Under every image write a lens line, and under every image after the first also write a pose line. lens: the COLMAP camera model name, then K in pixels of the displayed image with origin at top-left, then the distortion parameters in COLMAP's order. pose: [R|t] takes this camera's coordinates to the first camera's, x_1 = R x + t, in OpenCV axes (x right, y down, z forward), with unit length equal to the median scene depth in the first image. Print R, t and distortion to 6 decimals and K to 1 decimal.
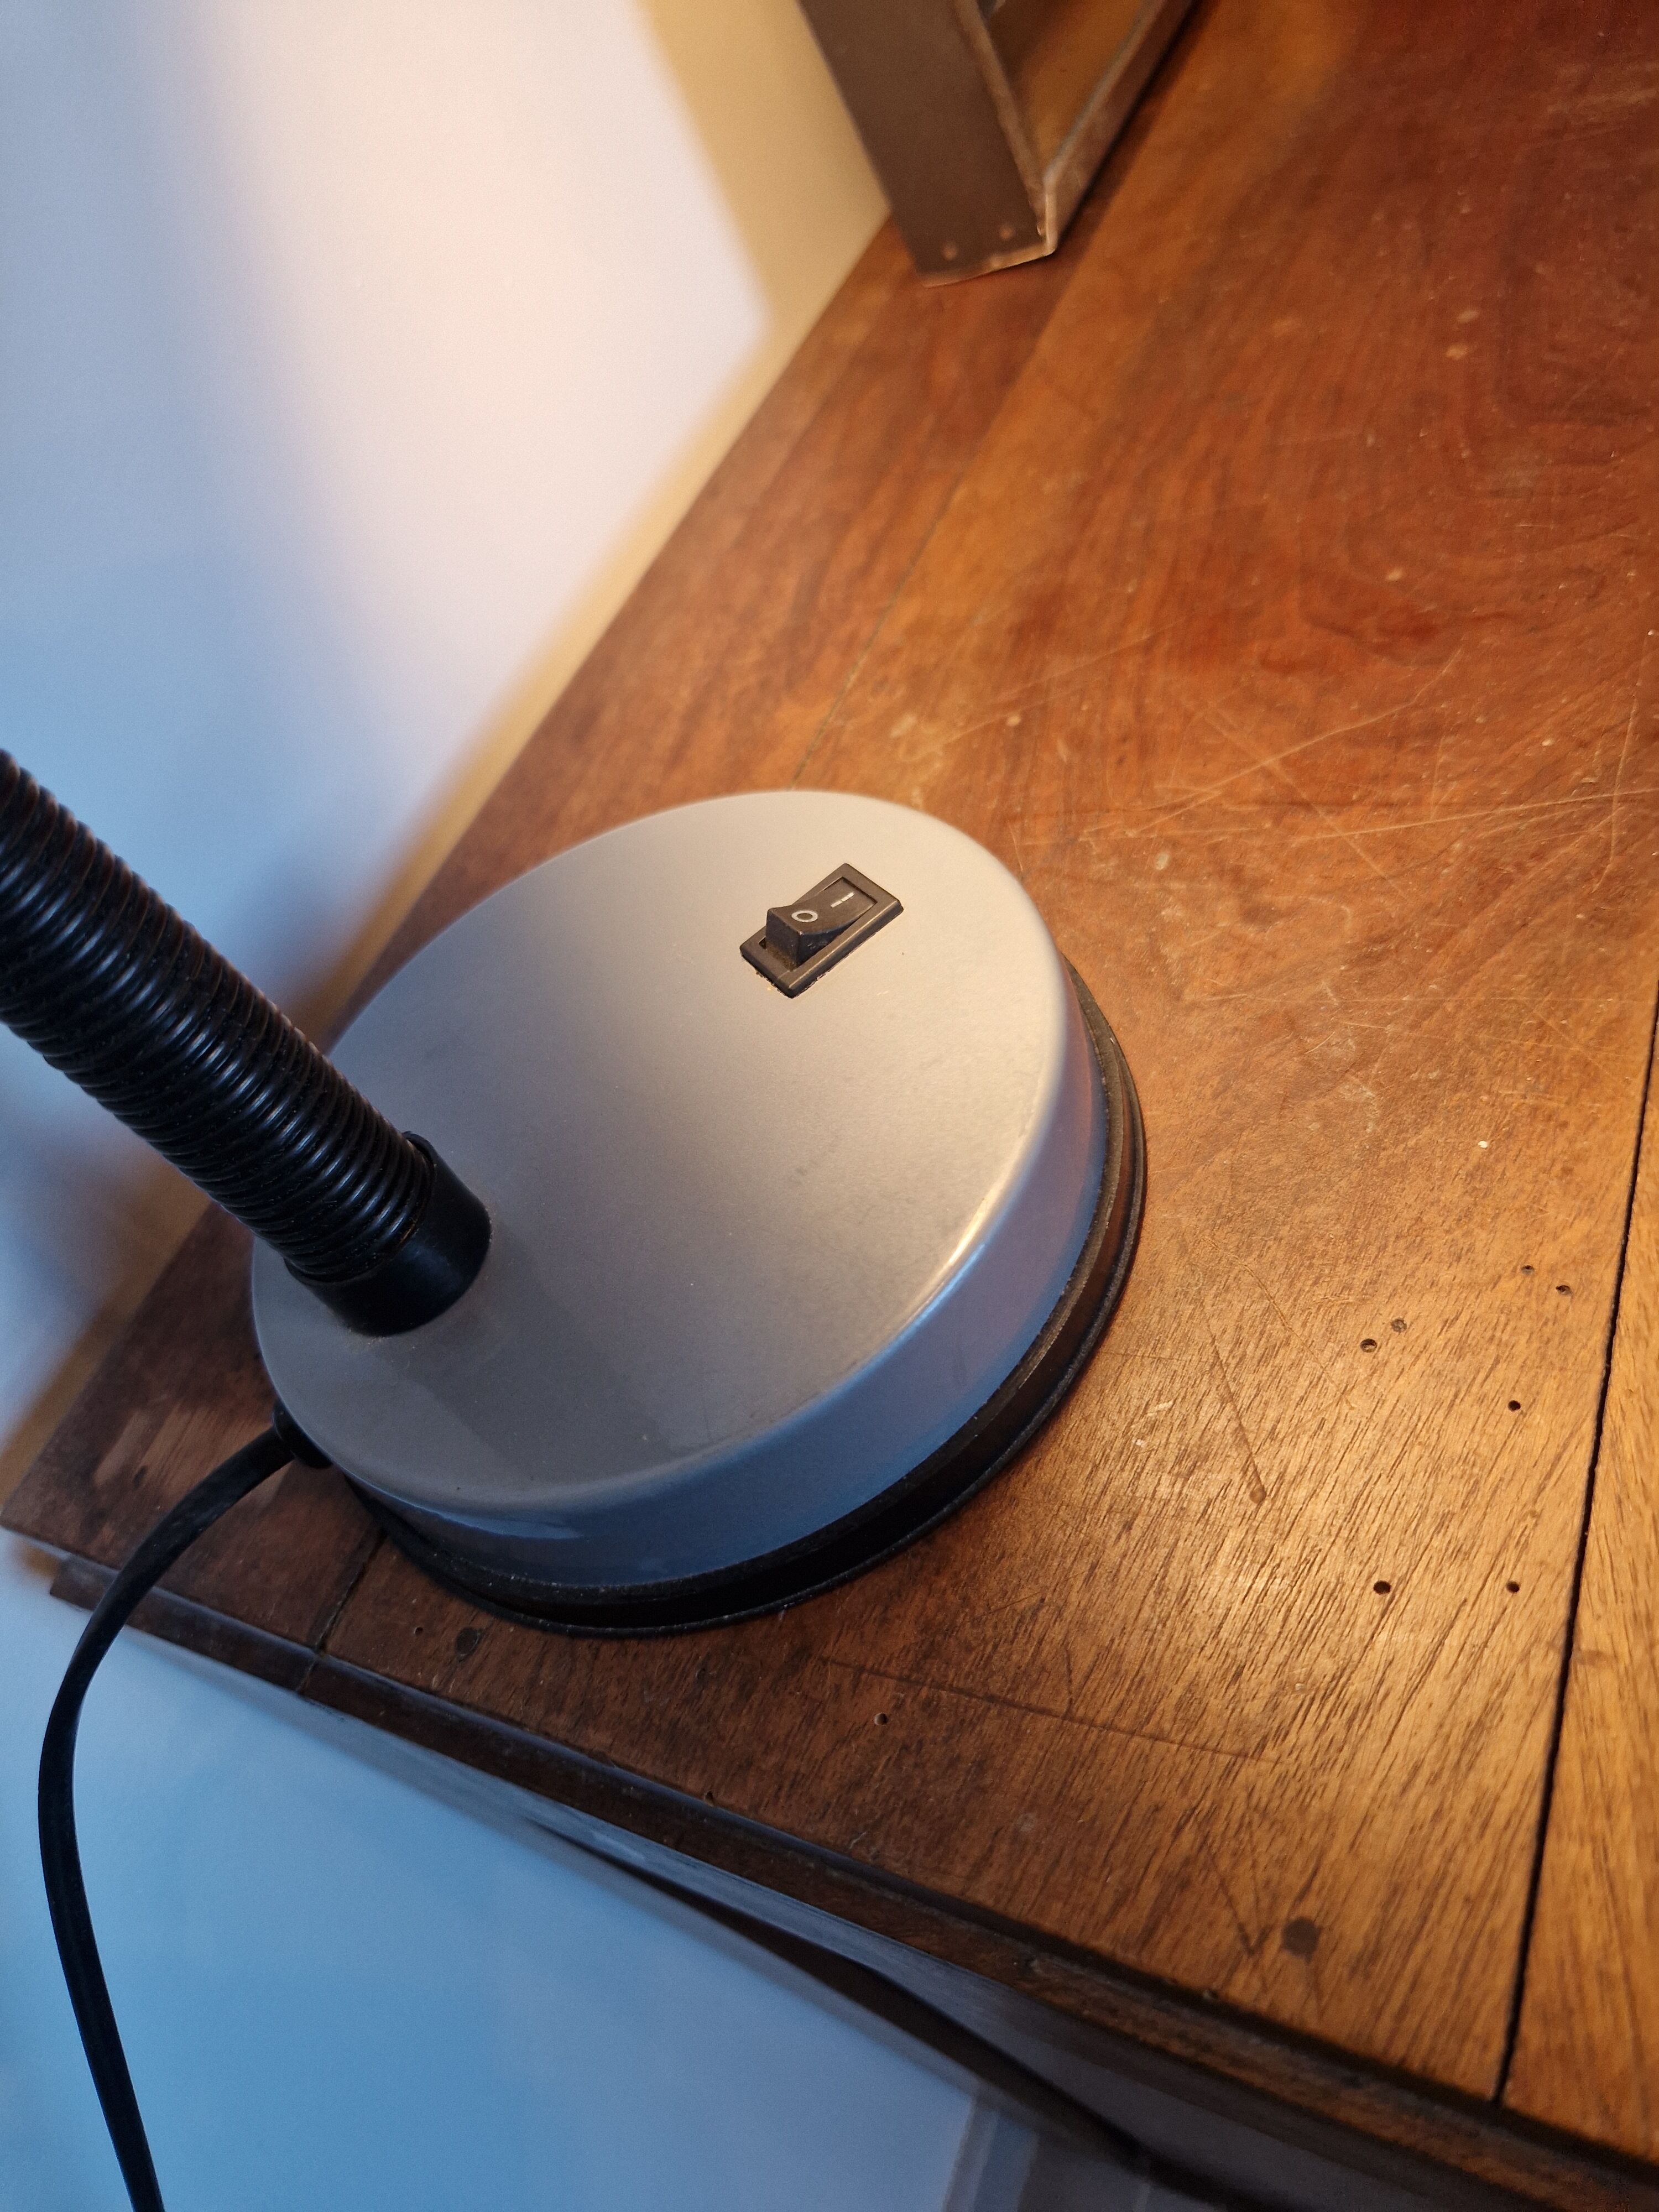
lens RADIAL K [[1483.9, 0, 818.6], [0, 1483.9, 1095.5], [0, 0, 1]] dist [0.058861, -0.085474]
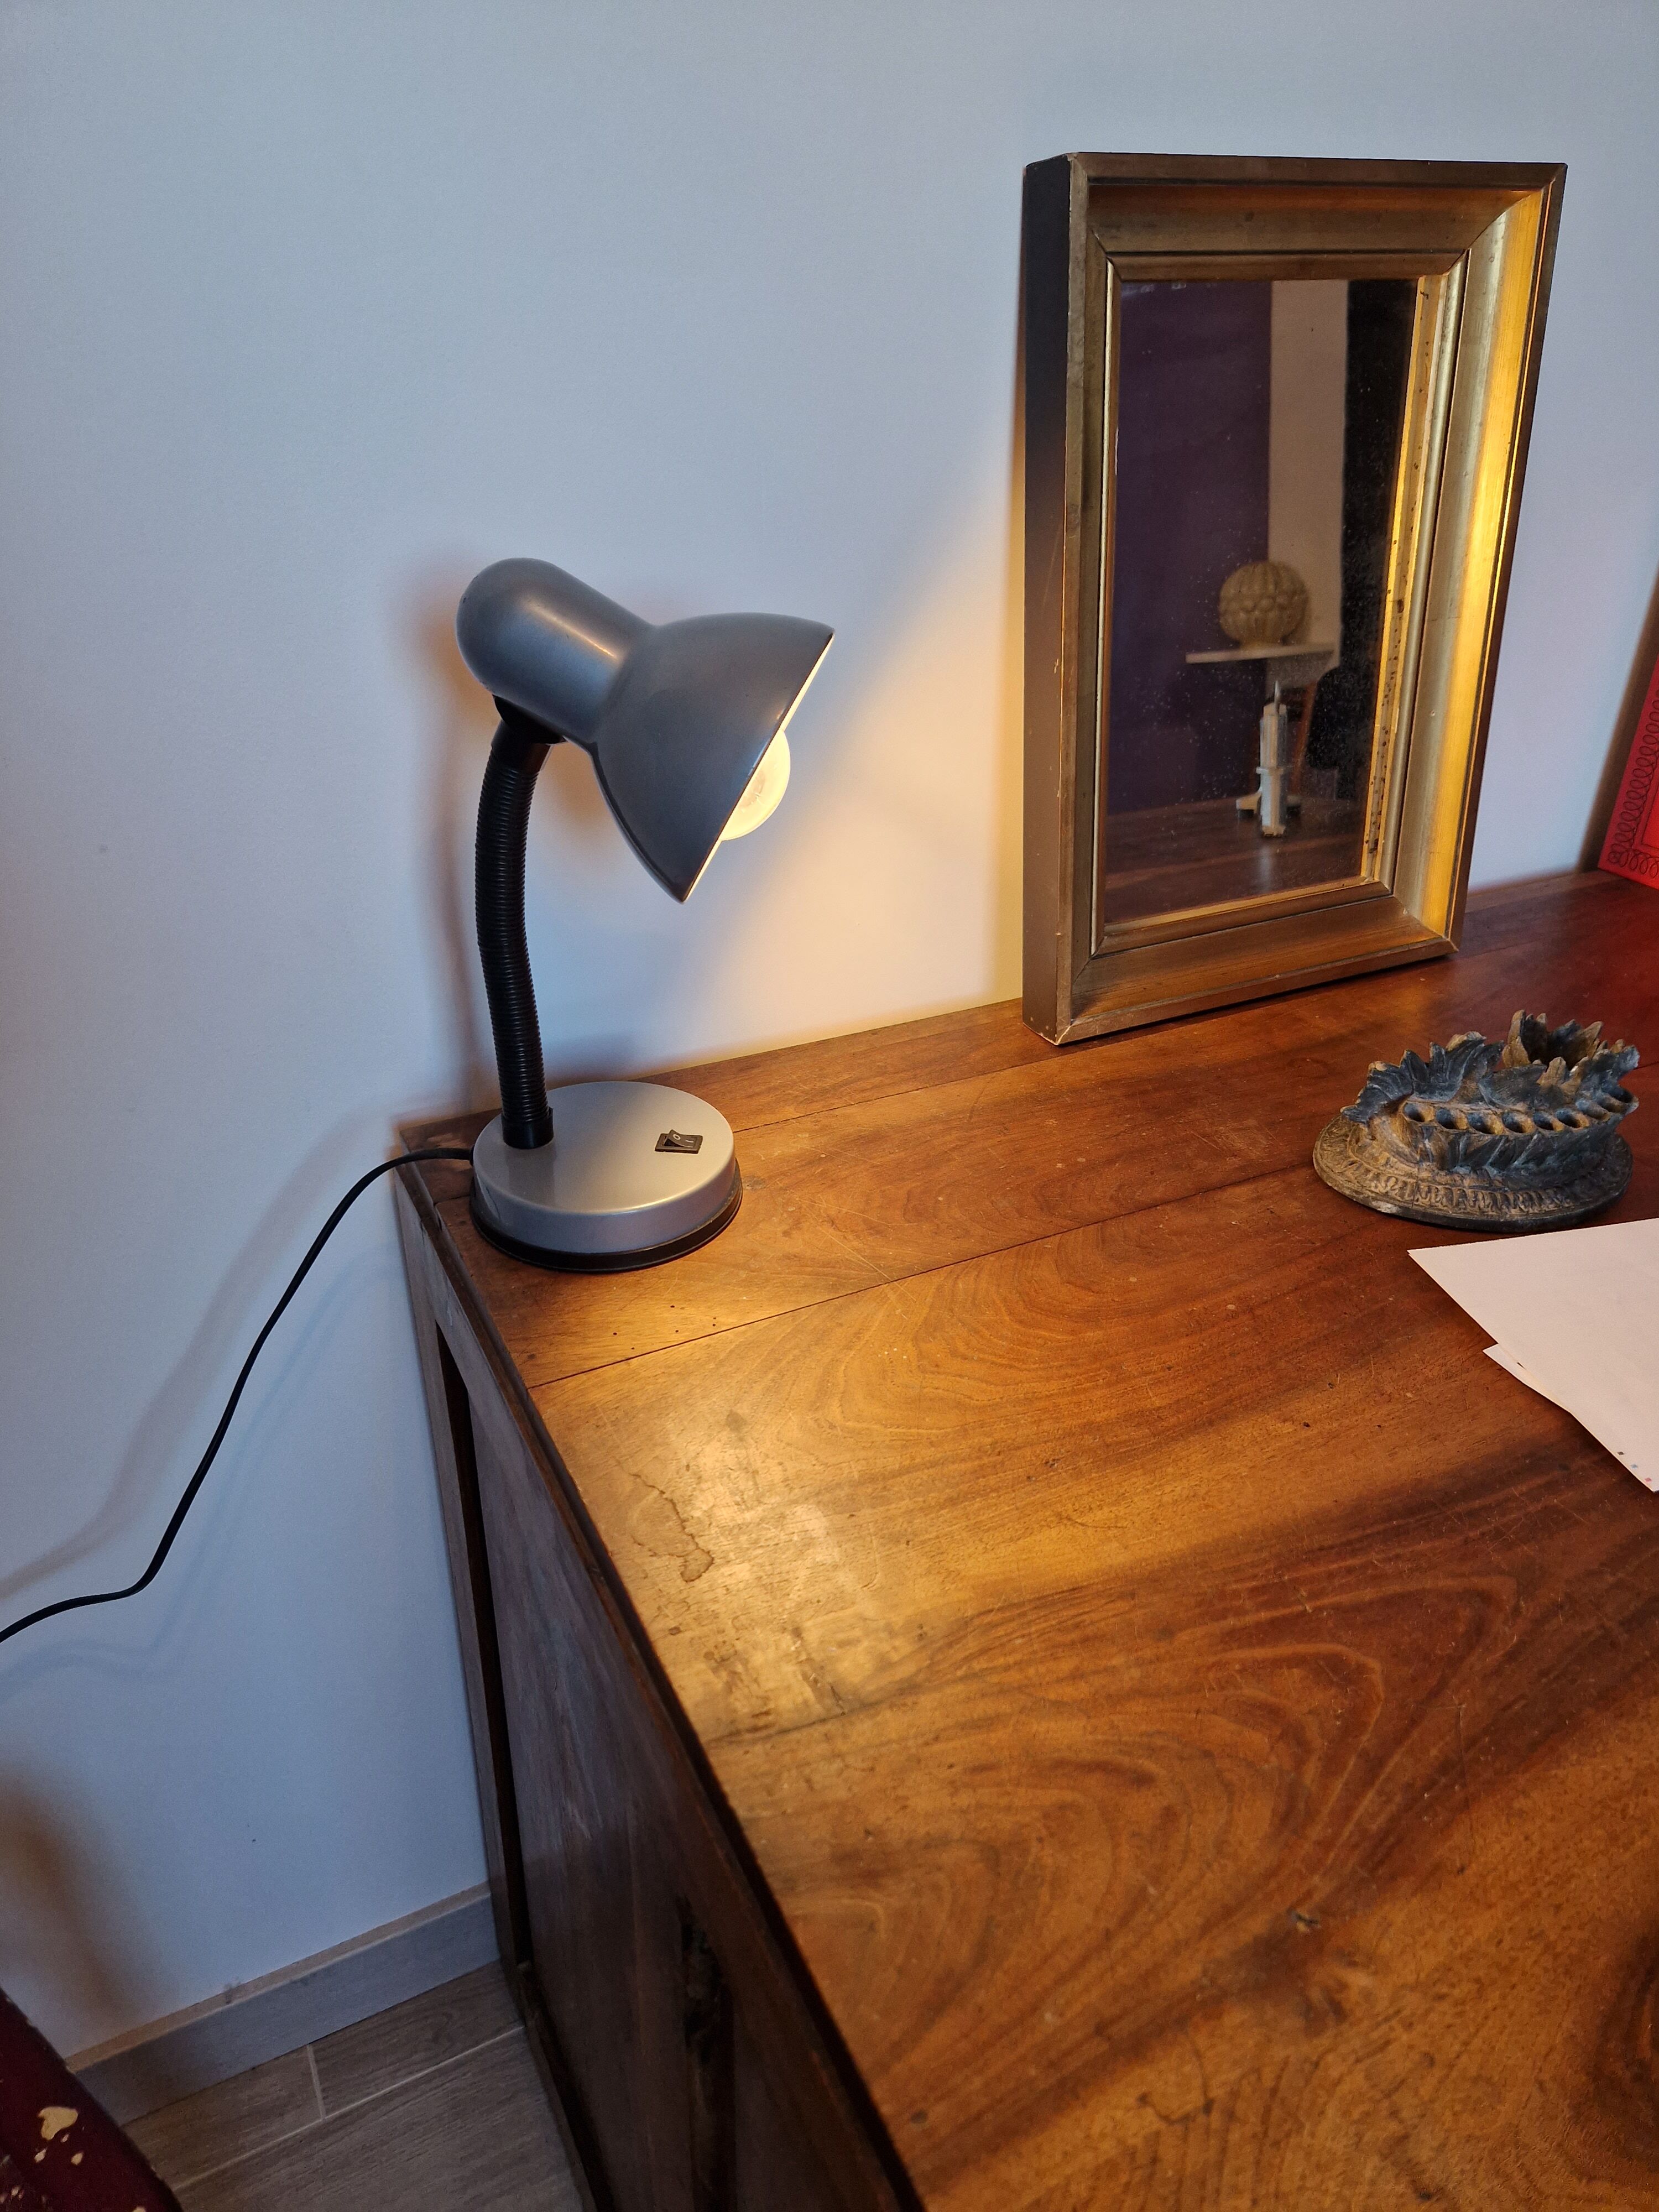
lens RADIAL K [[1483.9, 0, 818.6], [0, 1483.9, 1095.5], [0, 0, 1]] dist [0.058861, -0.085474]
pose [[0.705289, 0.613082, -0.355946, 1.308711], [-0.678945, 0.728611, -0.090335, -0.100169], [0.203963, 0.305380, 0.930130, -2.012617]]
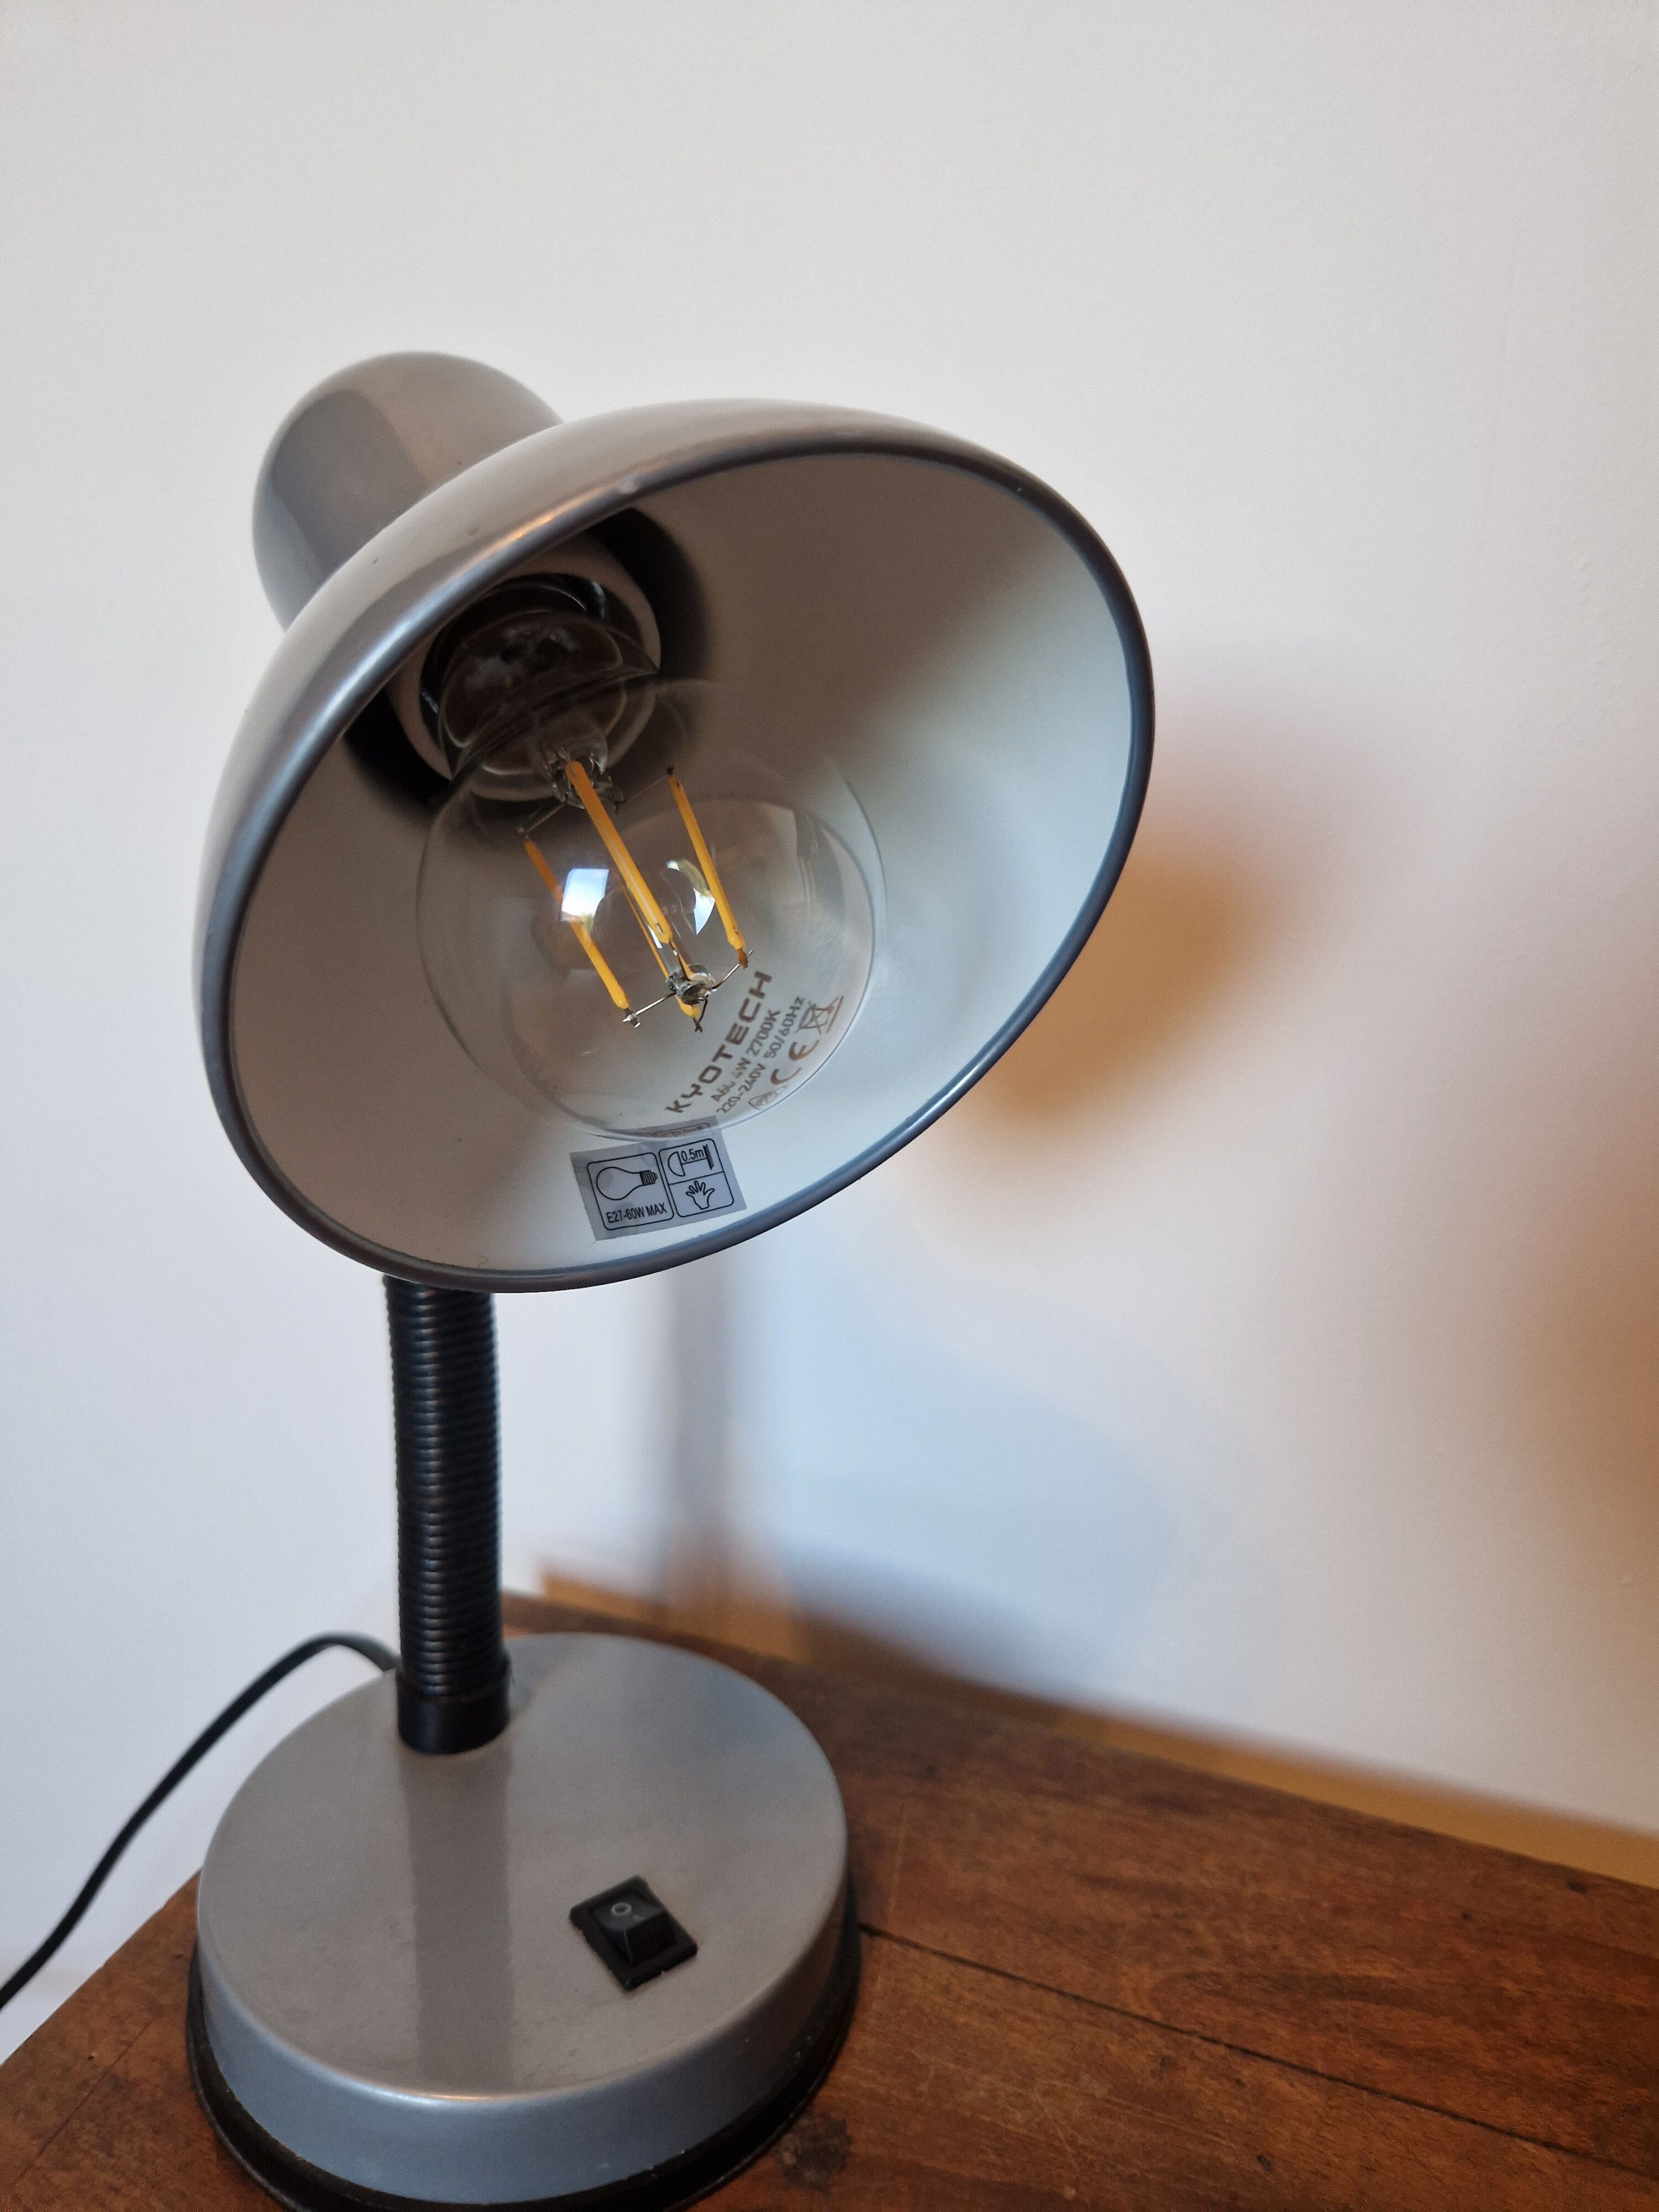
lens RADIAL K [[1483.9, 0, 818.6], [0, 1483.9, 1095.5], [0, 0, 1]] dist [0.058861, -0.085474]
pose [[0.028640, 0.591163, -0.806043, 0.589836], [-0.799546, 0.497508, 0.336470, -0.989411], [0.599922, 0.634832, 0.486911, 0.043548]]
